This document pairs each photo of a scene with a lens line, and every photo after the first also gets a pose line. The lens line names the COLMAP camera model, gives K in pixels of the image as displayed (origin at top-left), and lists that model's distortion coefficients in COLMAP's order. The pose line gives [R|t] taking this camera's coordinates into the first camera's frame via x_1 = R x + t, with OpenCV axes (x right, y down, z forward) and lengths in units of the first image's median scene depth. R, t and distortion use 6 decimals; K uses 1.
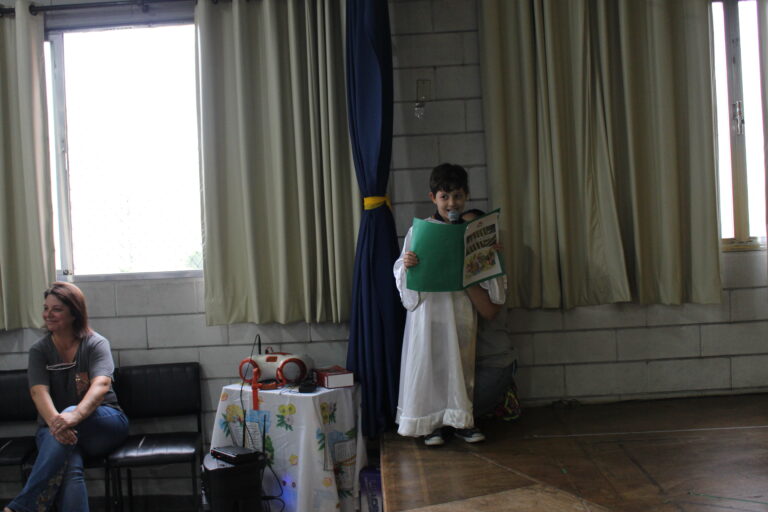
lens RADIAL K [[846.8, 0, 373.1], [0, 846.8, 255.9], [0, 0, 1]] dist [-0.124706, 0.145890]
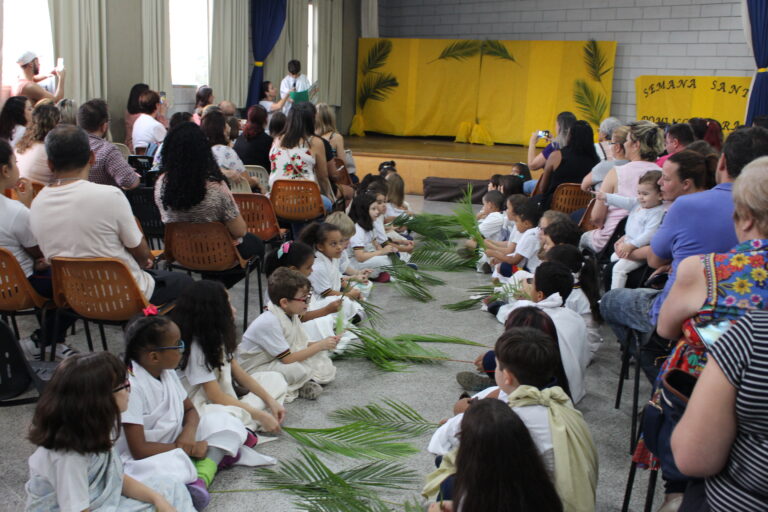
lens RADIAL K [[846.8, 0, 373.1], [0, 846.8, 255.9], [0, 0, 1]] dist [-0.124706, 0.145890]
pose [[0.339931, -0.127413, 0.931779, -2.469725], [-0.023371, 0.989329, 0.143809, 0.151840], [-0.940160, -0.070662, 0.333326, -0.294417]]
